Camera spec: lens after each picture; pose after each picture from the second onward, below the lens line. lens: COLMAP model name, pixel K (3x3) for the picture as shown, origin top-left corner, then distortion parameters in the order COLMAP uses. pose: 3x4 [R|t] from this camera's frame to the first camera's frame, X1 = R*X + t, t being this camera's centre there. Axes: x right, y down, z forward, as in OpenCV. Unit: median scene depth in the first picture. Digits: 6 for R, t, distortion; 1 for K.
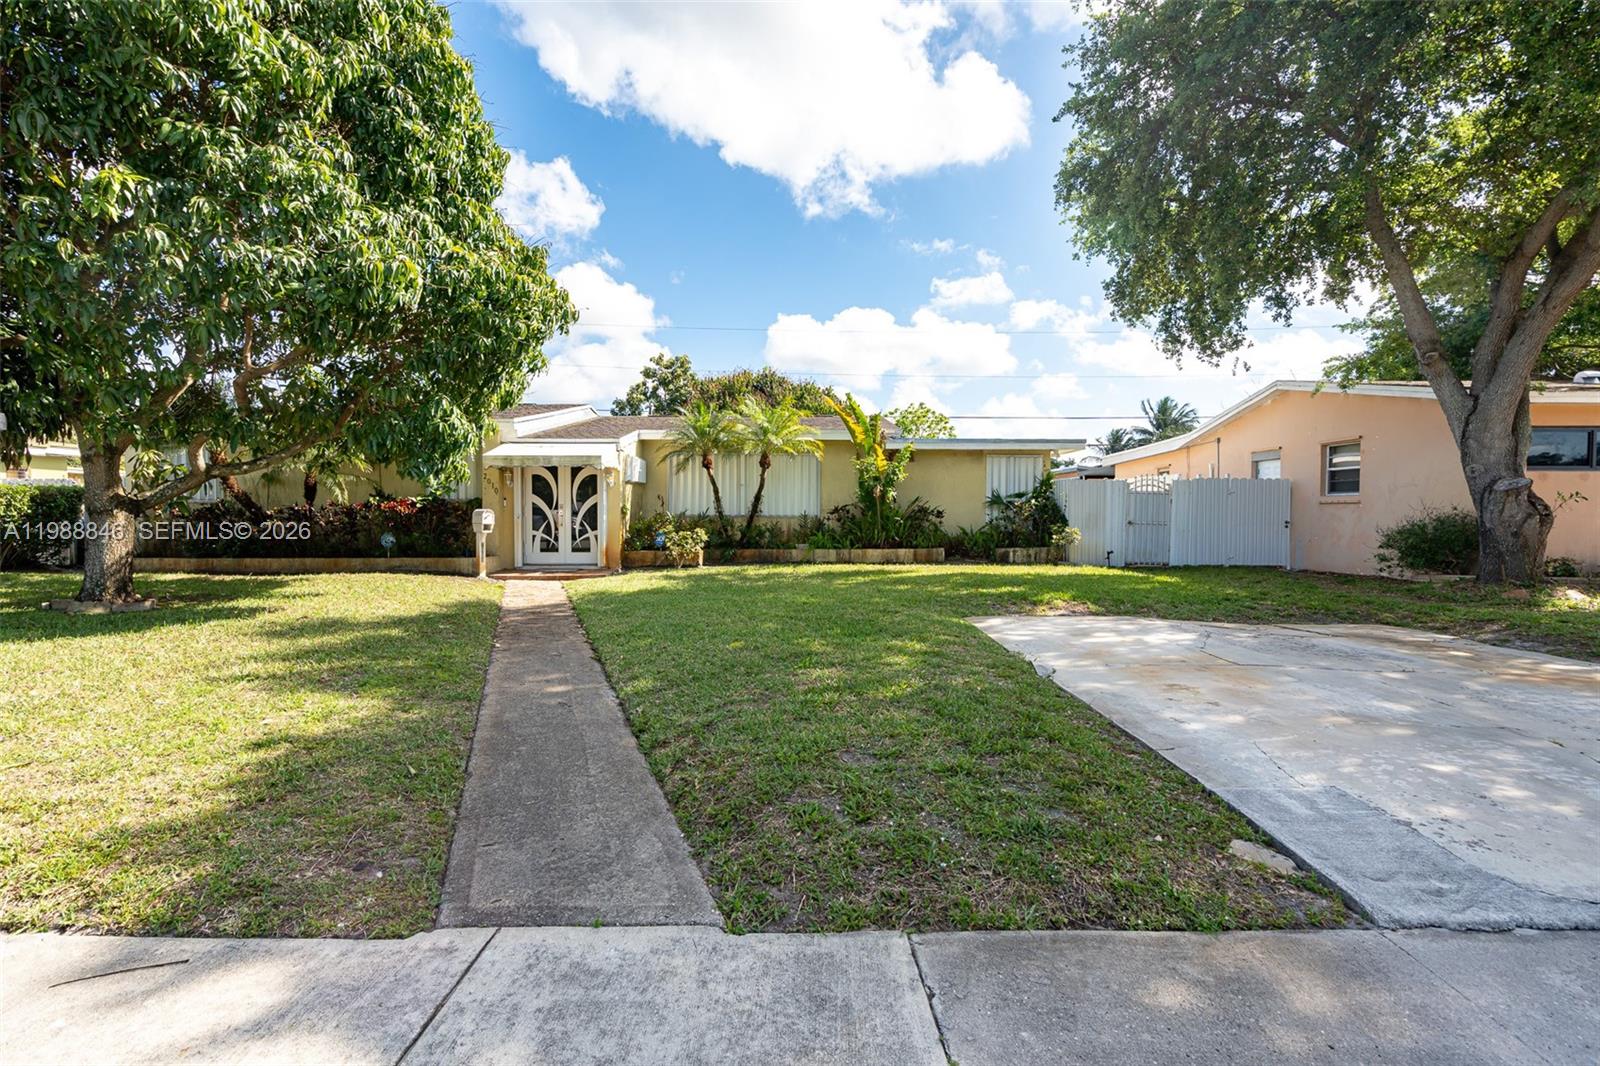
lens RADIAL K [[721.3, 0, 800.9], [0, 721.3, 535.5], [0, 0, 1]] dist [-0.001934, 0.001177]
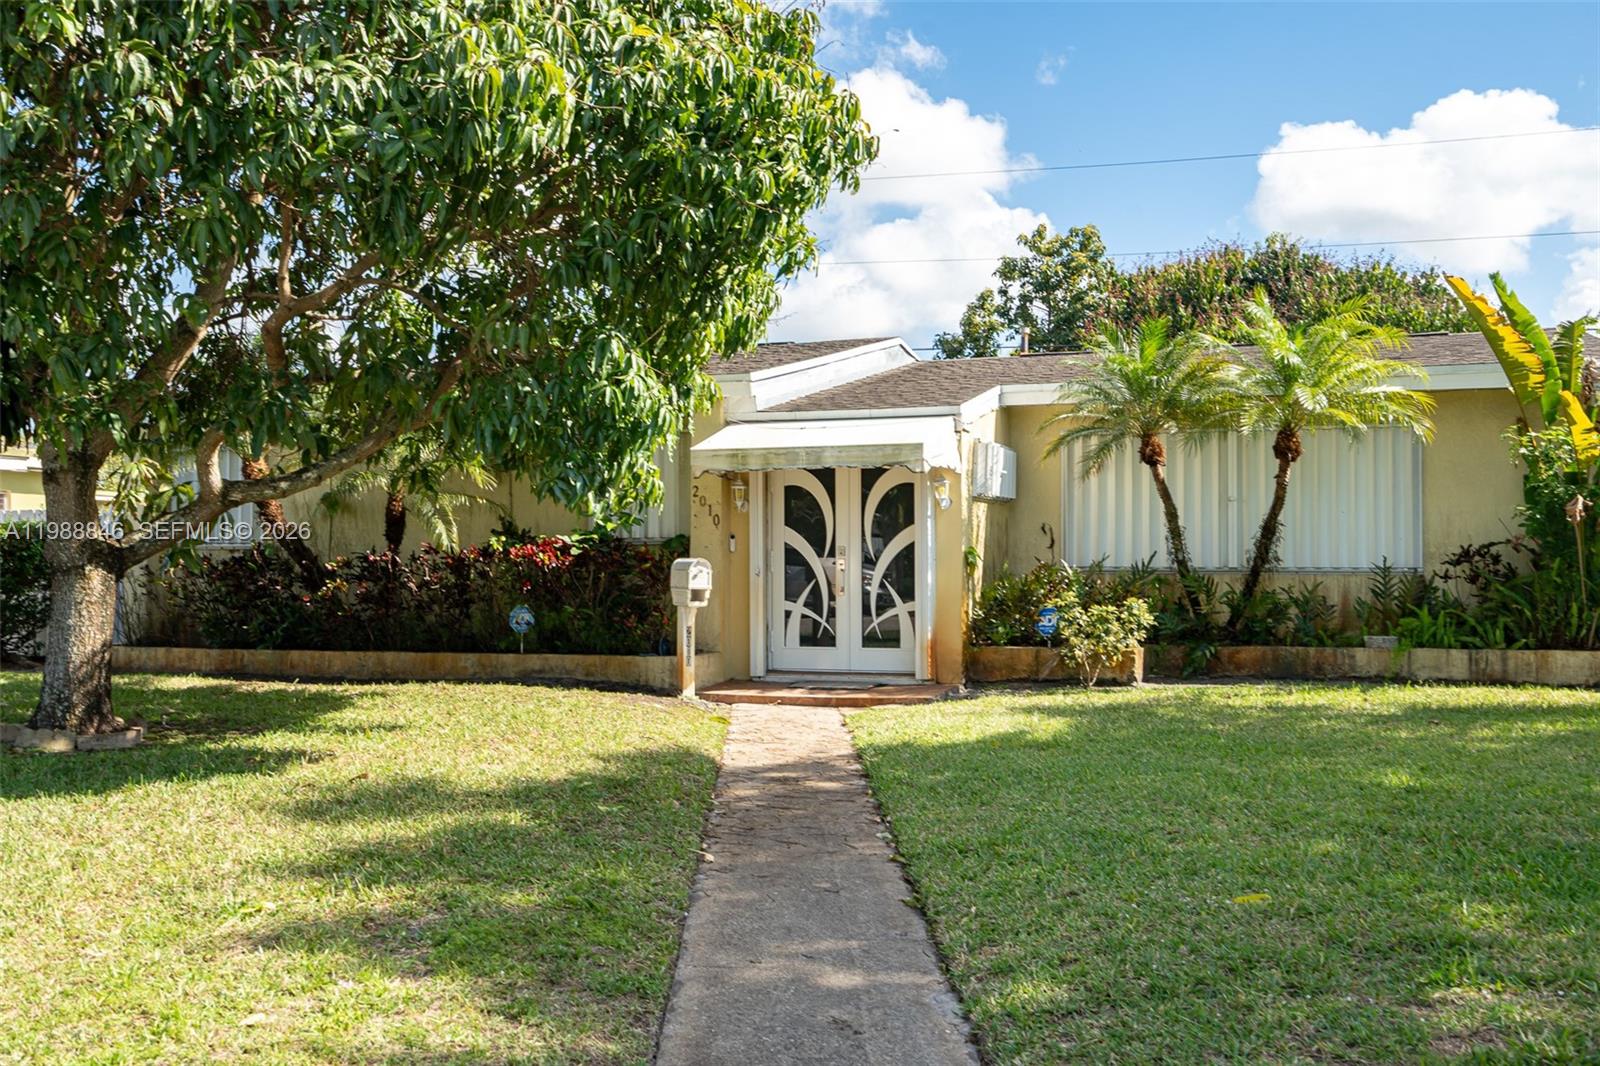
lens RADIAL K [[1493.7, 0, 800.4], [0, 1493.7, 543.1], [0, 0, 1]] dist [0.001703, 0.000000]
pose [[0.939909, -0.007577, -0.341341, -0.025283], [-0.005929, 0.999241, -0.038507, -0.009410], [0.341373, 0.038217, 0.939151, 0.076834]]
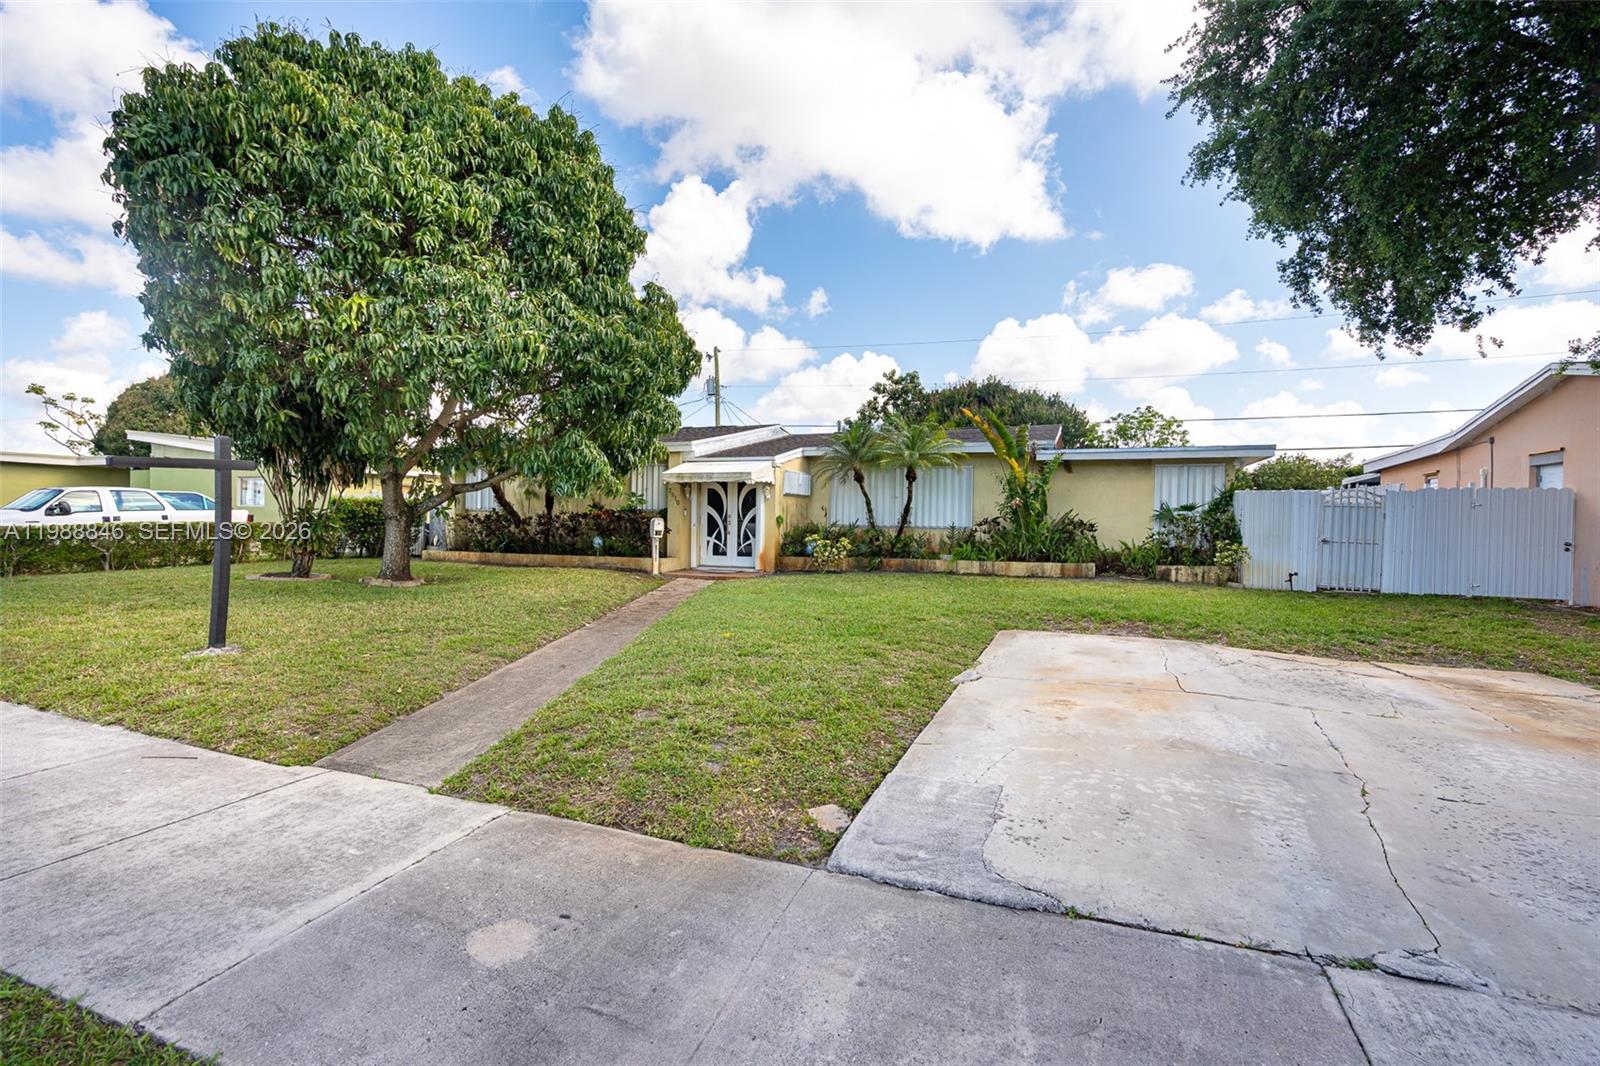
lens RADIAL K [[721.3, 0, 798.8], [0, 721.3, 533.1], [0, 0, 1]] dist [-0.001934, 0.001177]
pose [[0.928372, 0.016903, -0.371268, 0.256107], [-0.023044, 0.999661, -0.012109, -0.002763], [0.370938, 0.019797, 0.928447, -0.035653]]
